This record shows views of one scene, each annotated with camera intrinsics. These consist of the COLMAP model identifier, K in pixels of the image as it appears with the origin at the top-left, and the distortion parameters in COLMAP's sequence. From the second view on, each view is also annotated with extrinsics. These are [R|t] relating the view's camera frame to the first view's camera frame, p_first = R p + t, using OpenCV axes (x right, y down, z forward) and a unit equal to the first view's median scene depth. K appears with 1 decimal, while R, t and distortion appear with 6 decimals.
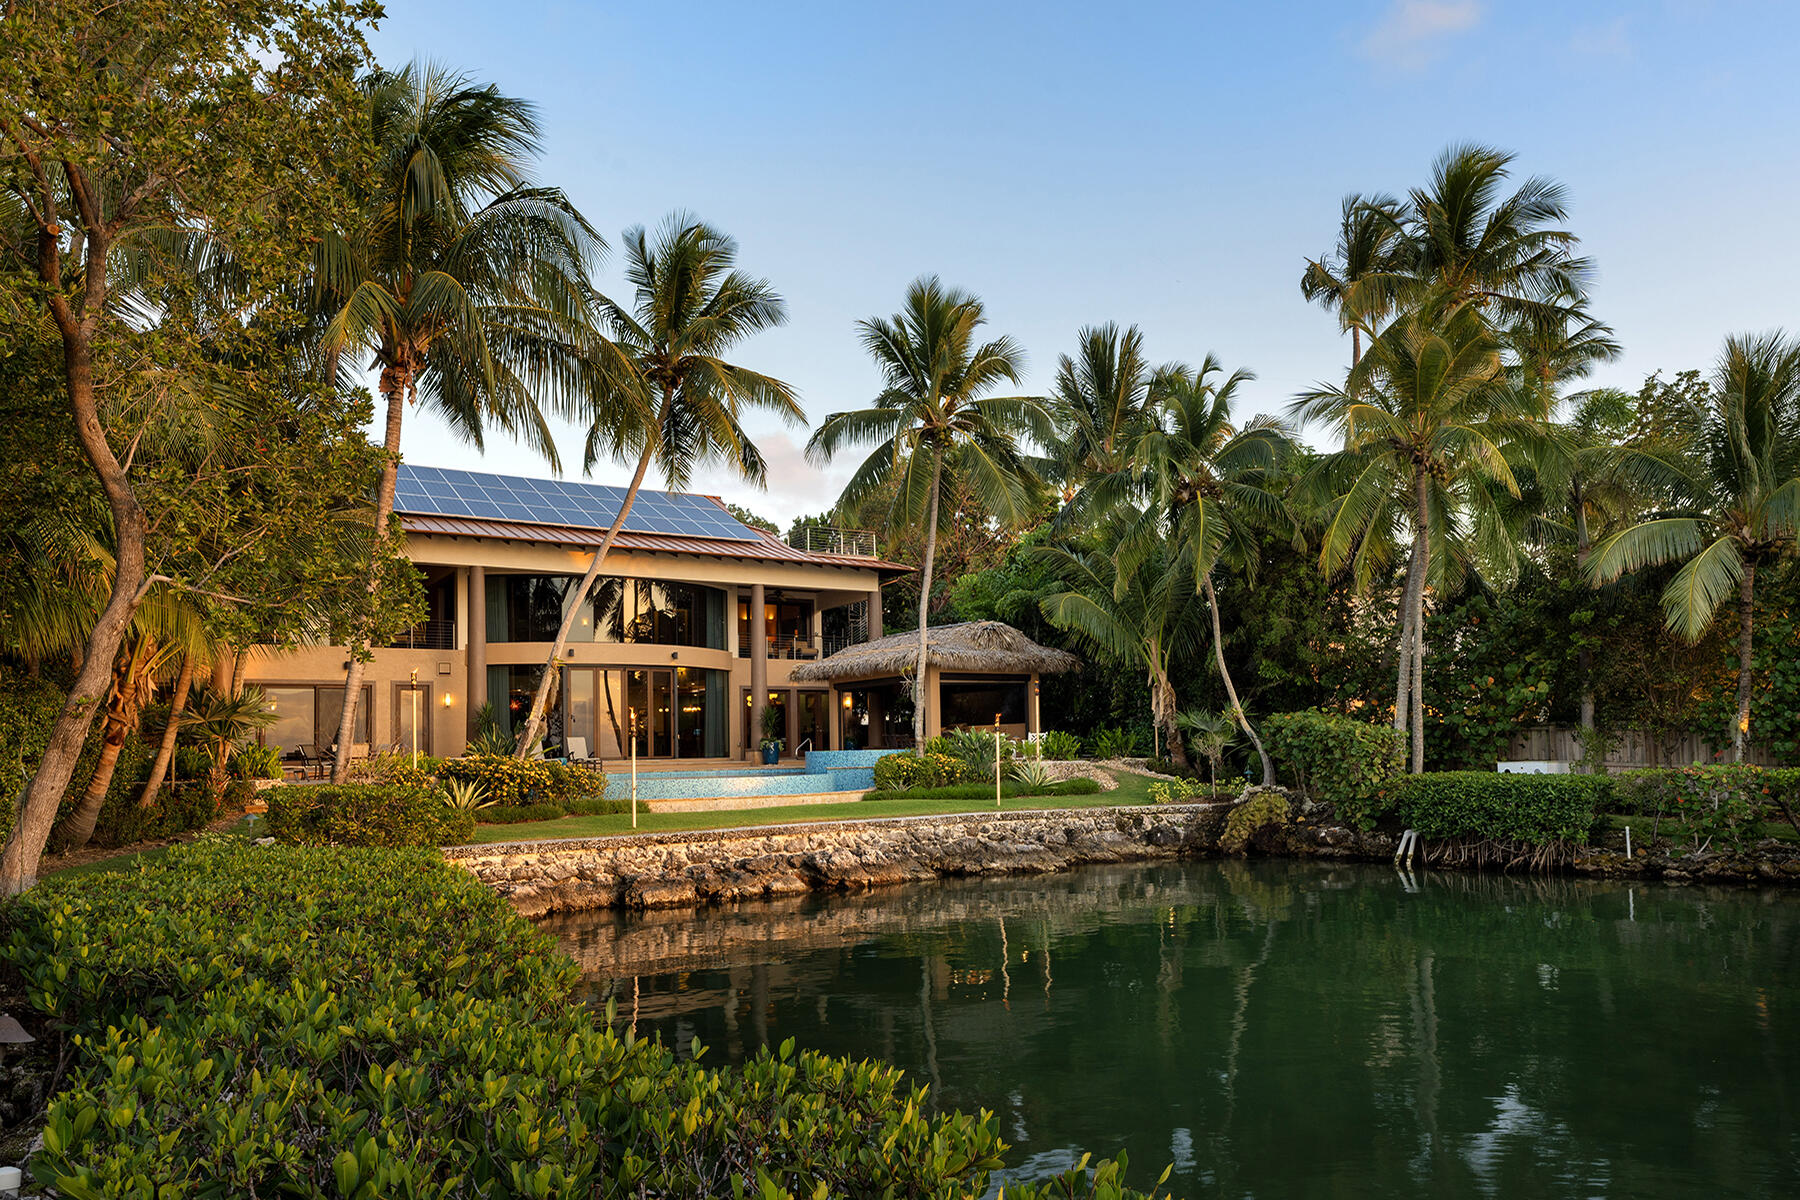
lens RADIAL K [[1249.6, 0, 900.8], [0, 1249.6, 618.7], [0, 0, 1]] dist [0.010887, 0.002178]
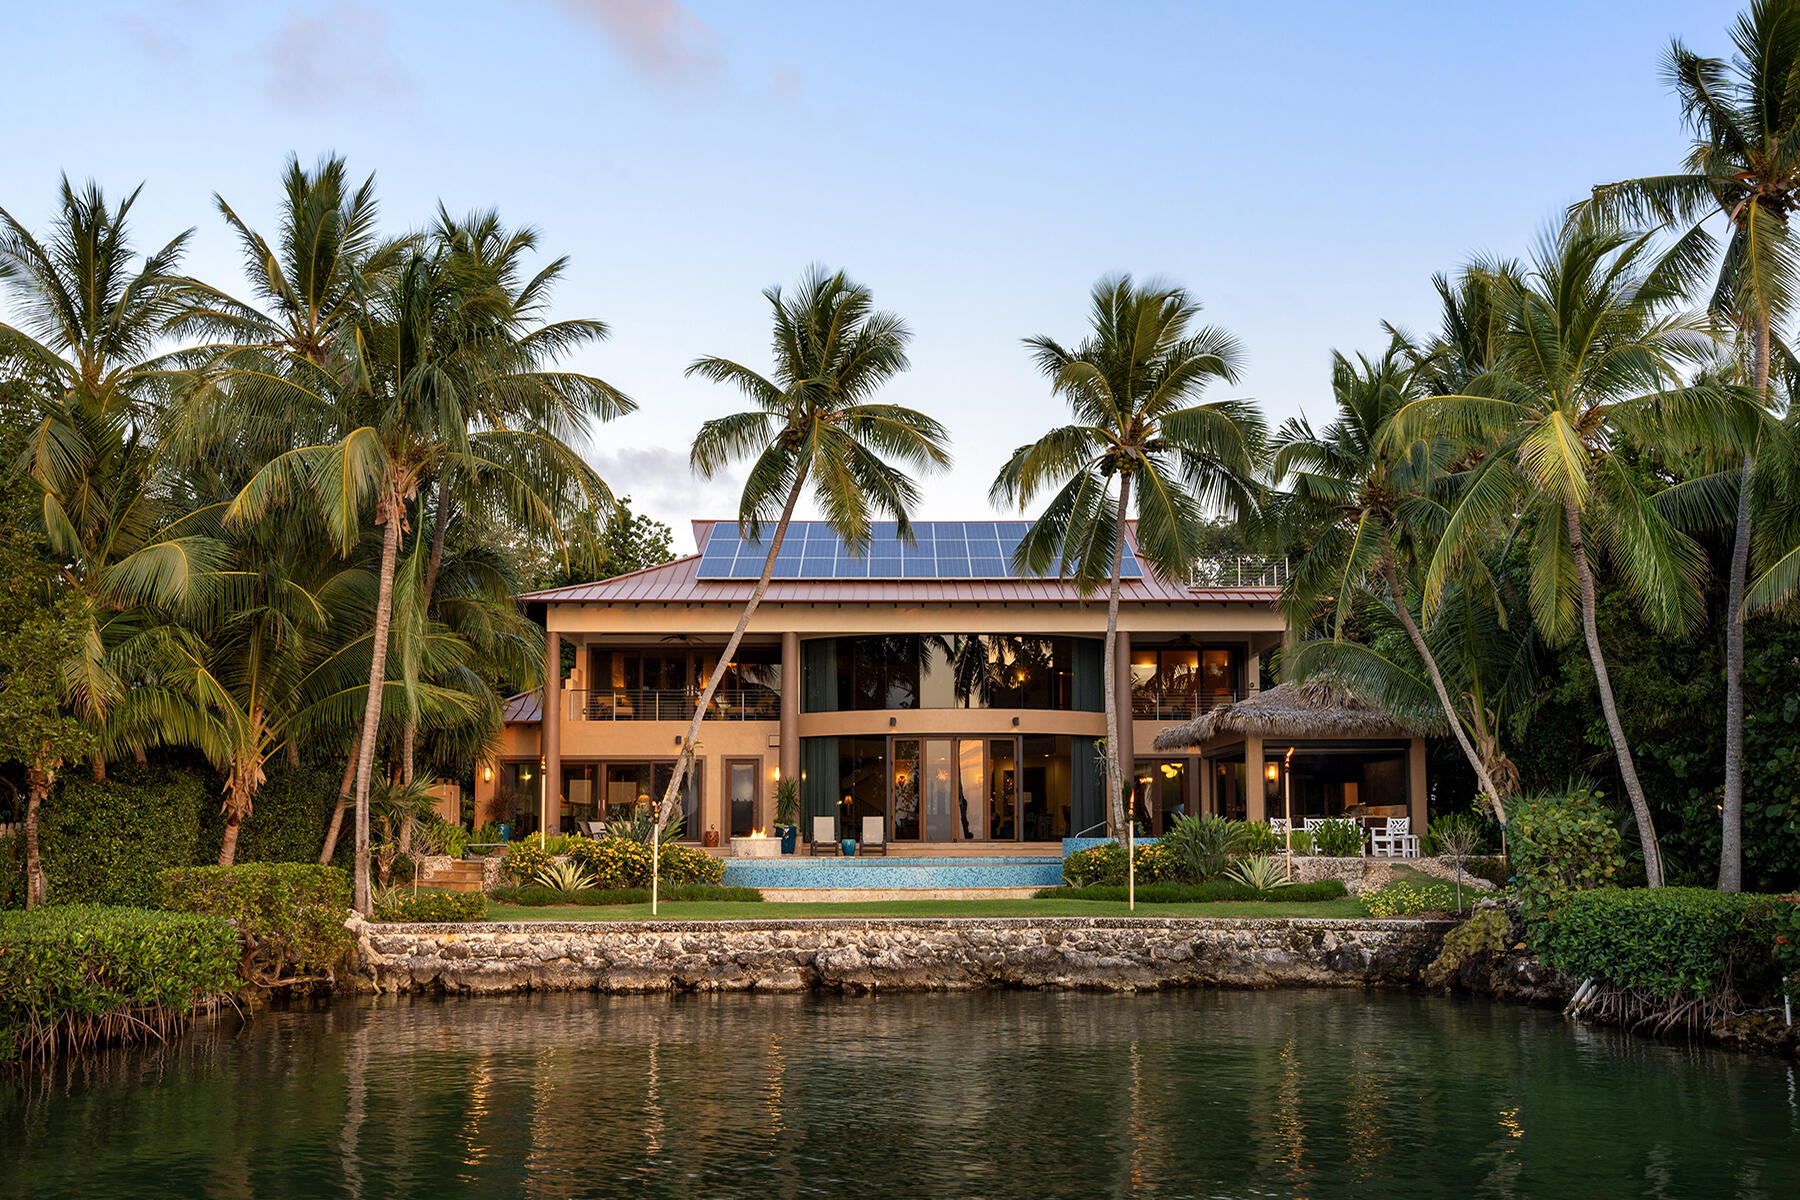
lens RADIAL K [[1660.7, 0, 898.8], [0, 1660.7, 589.5], [0, 0, 1]] dist [-0.018605, 0.000000]
pose [[0.836752, -0.060305, -0.544251, 0.571103], [0.043442, 0.998095, -0.043803, -0.022497], [0.545856, 0.013009, 0.837778, -0.013697]]
